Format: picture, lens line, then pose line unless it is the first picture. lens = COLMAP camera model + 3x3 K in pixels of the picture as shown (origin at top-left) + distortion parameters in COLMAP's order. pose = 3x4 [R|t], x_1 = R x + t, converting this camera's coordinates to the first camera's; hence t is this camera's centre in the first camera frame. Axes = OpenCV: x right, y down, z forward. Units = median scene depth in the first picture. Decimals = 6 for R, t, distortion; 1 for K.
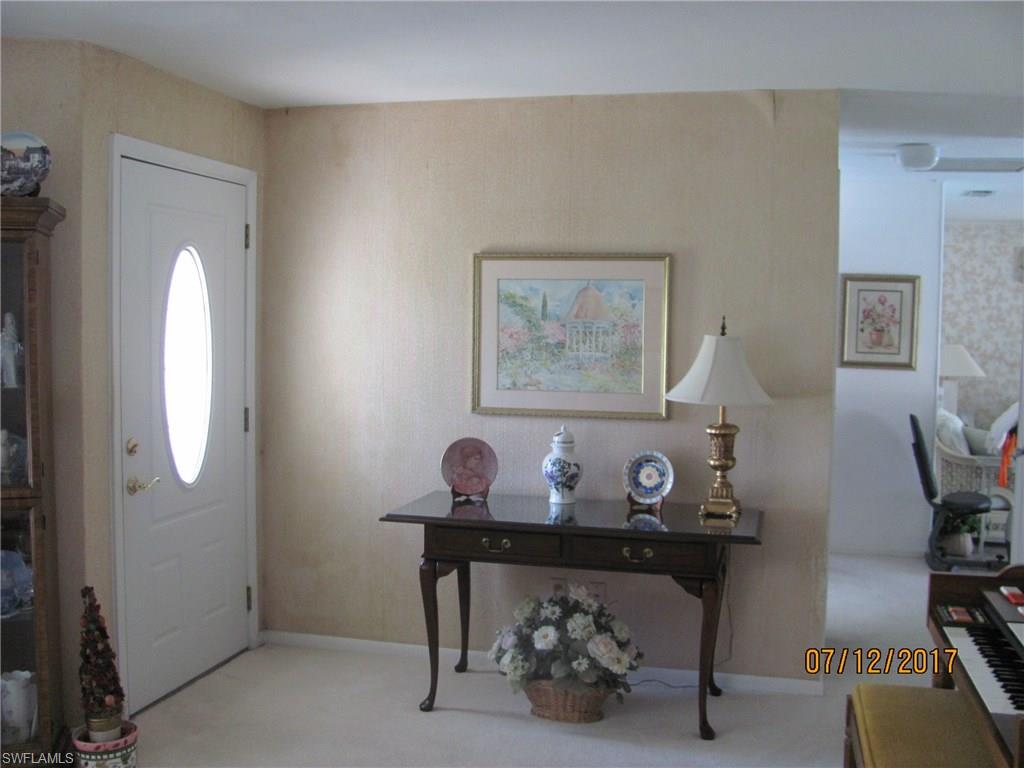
lens RADIAL K [[1071.8, 0, 517.8], [0, 1071.8, 392.2], [0, 0, 1]] dist [-0.226095, 0.271213]
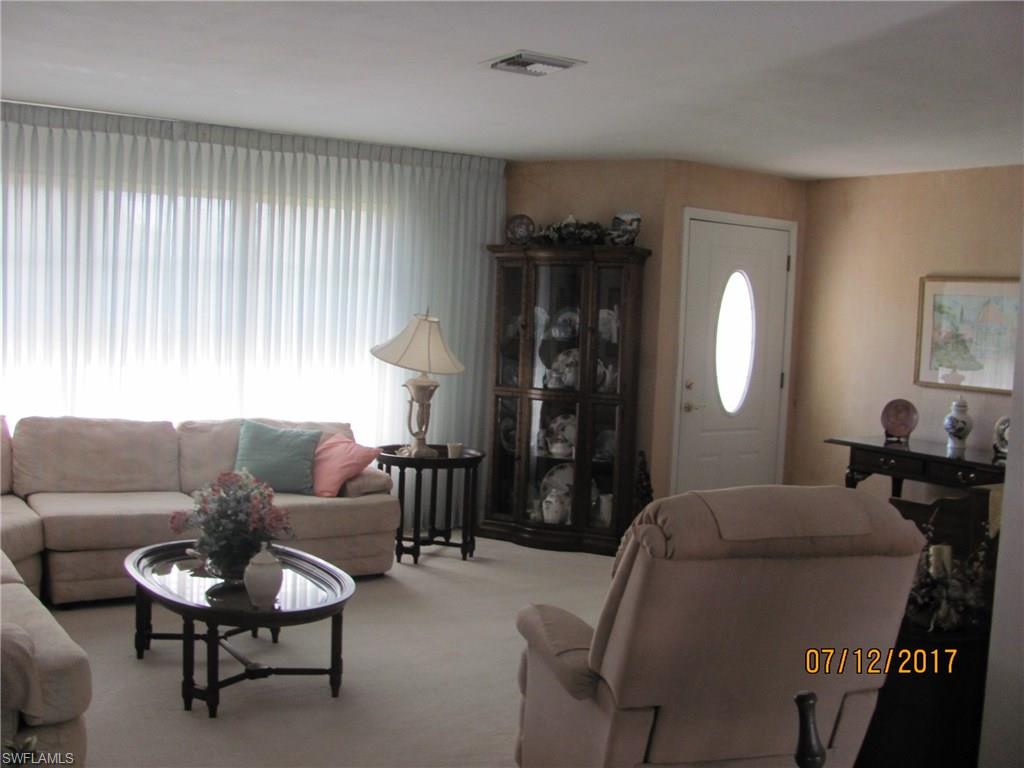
lens RADIAL K [[1071.8, 0, 517.8], [0, 1071.8, 392.2], [0, 0, 1]] dist [-0.226095, 0.271213]
pose [[0.740169, 0.072546, -0.668497, 0.541874], [-0.079063, 0.996656, 0.020619, 0.045681], [0.667757, 0.037591, 0.743429, -0.458400]]
